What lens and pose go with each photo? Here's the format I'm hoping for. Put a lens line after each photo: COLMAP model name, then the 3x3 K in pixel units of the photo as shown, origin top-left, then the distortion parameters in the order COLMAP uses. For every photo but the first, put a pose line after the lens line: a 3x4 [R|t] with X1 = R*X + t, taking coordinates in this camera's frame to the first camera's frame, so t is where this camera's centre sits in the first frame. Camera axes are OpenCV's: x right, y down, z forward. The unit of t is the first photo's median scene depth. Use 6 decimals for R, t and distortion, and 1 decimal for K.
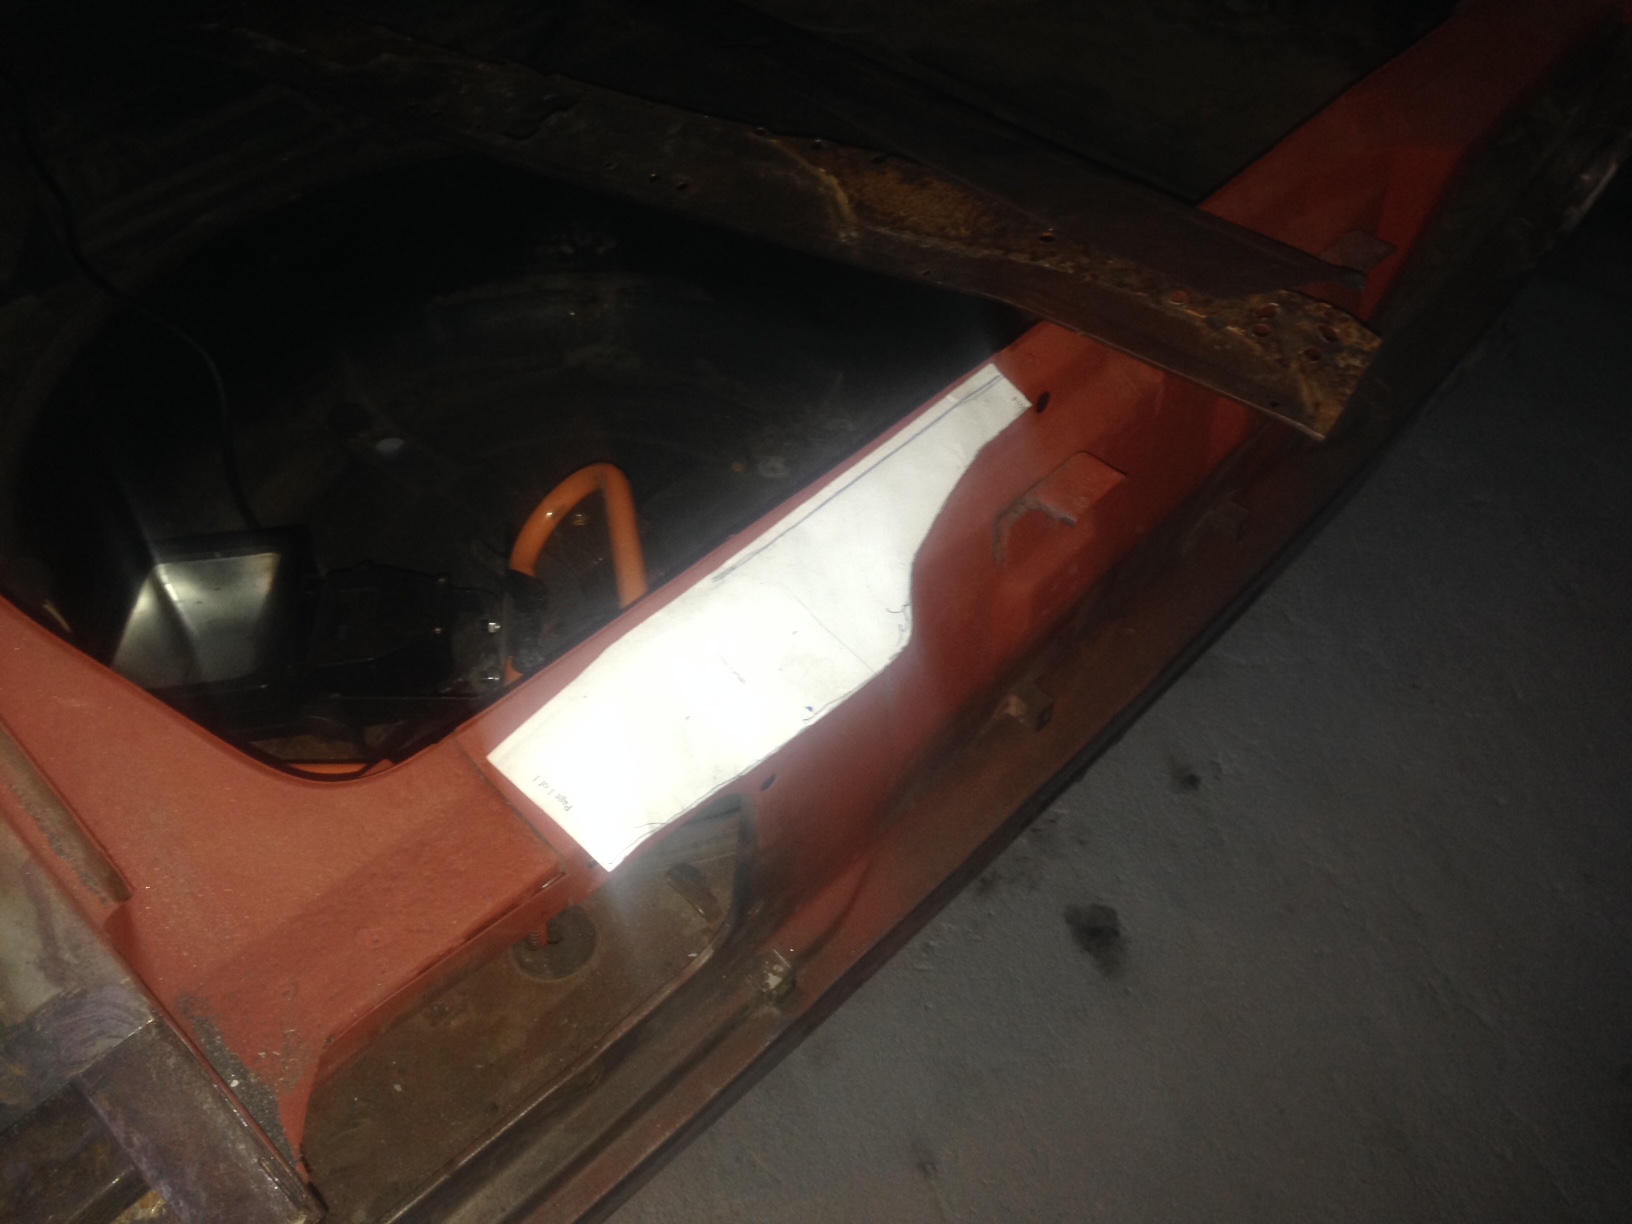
lens RADIAL K [[1534.7, 0, 816.0], [0, 1534.7, 612.0], [0, 0, 1]] dist [0.106481, -0.207177]
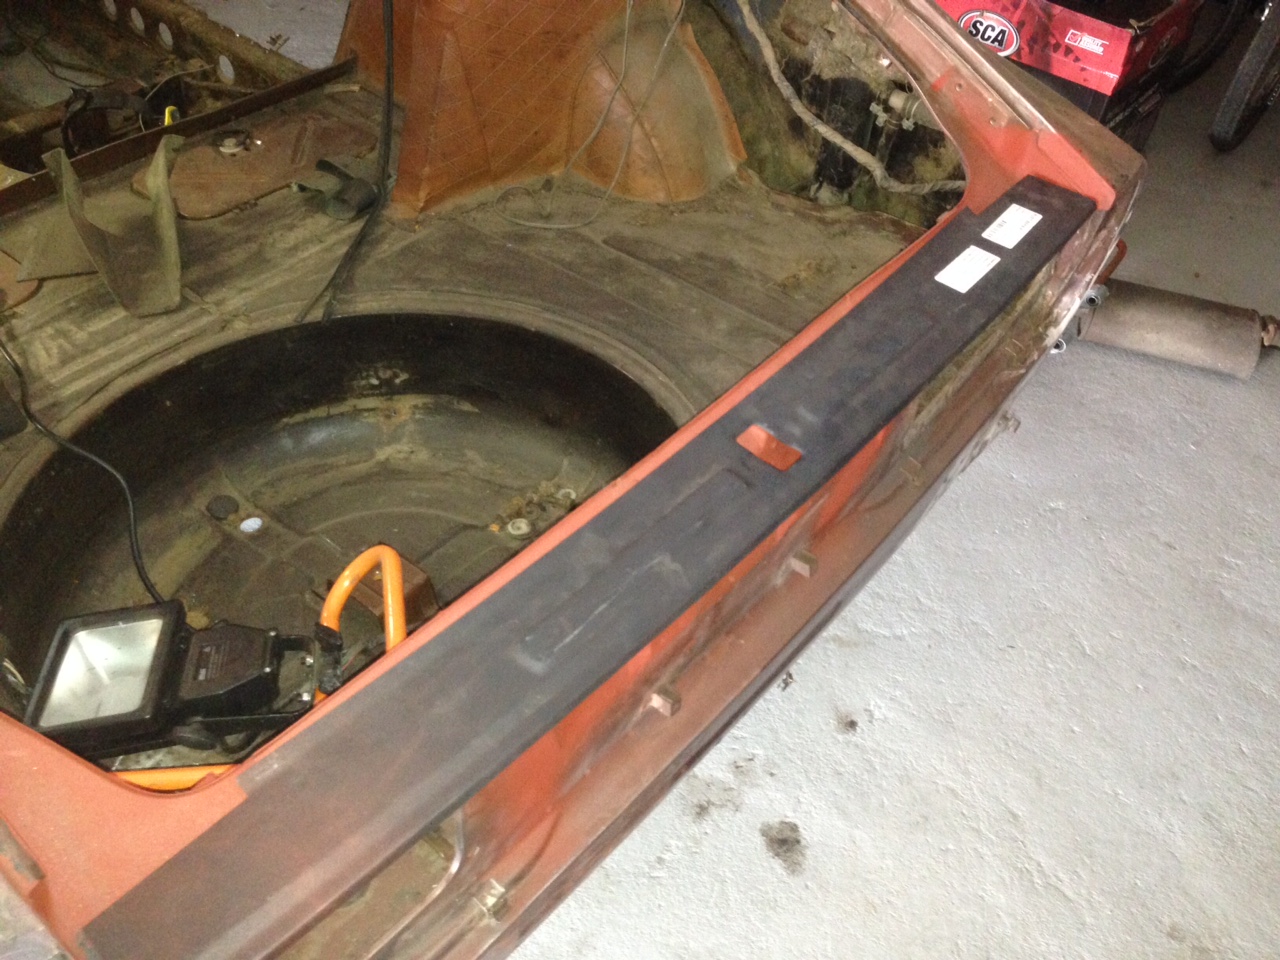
lens RADIAL K [[1192.5, 0, 646.3], [0, 1192.5, 471.2], [0, 0, 1]] dist [0.114486, -0.197062]
pose [[0.998836, -0.044700, 0.018139, 0.067623], [0.046182, 0.994709, -0.091771, -0.034139], [-0.013941, 0.092502, 0.995615, -0.114978]]
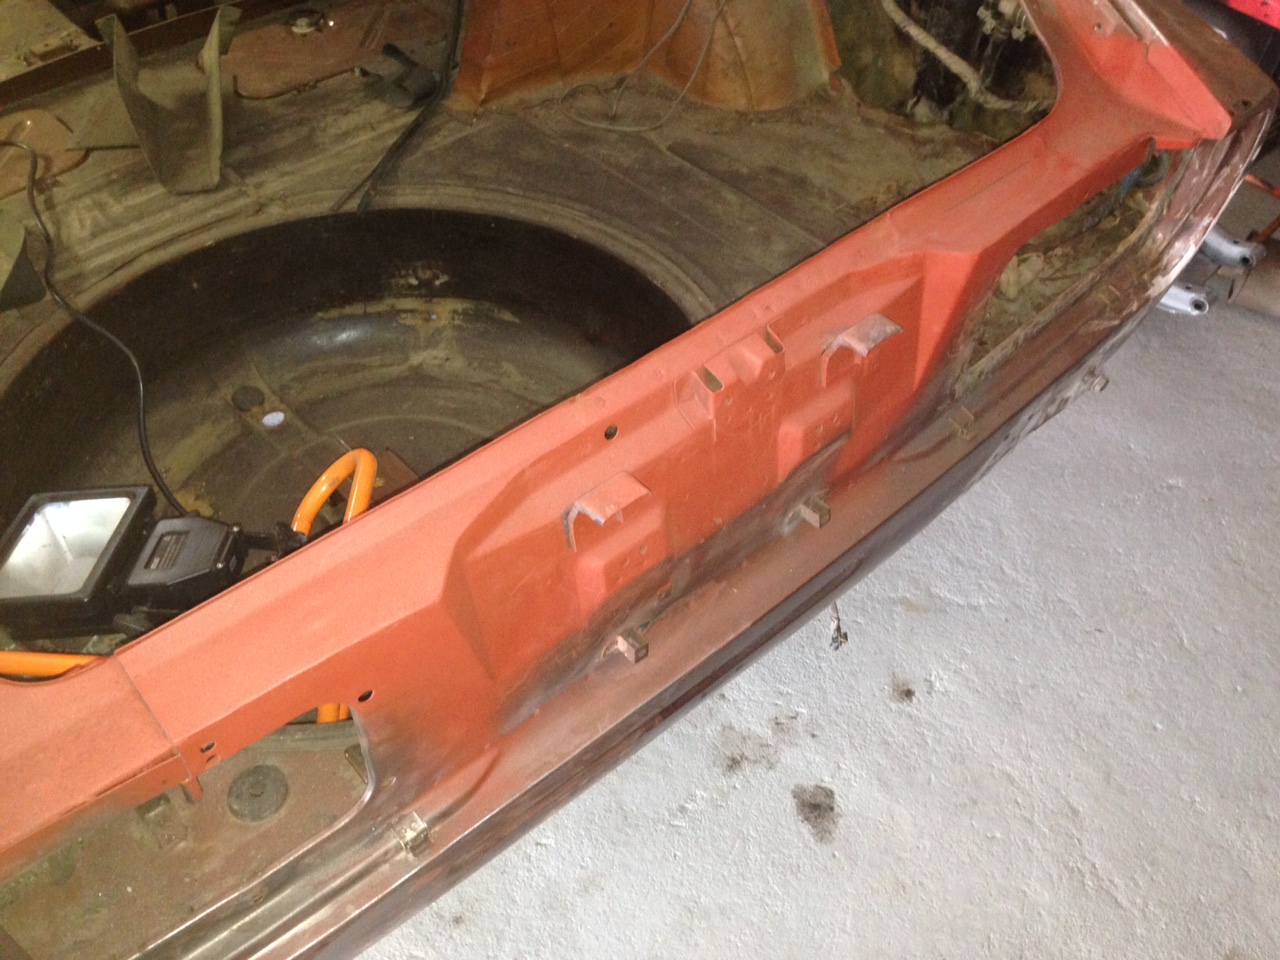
lens RADIAL K [[1202.0, 0, 639.5], [0, 1202.0, 476.7], [0, 0, 1]] dist [0.127362, -0.257640]
pose [[0.993410, 0.049242, -0.103502, 0.155284], [-0.053120, 0.997973, -0.035052, -0.031689], [0.101566, 0.040319, 0.994011, -0.047528]]
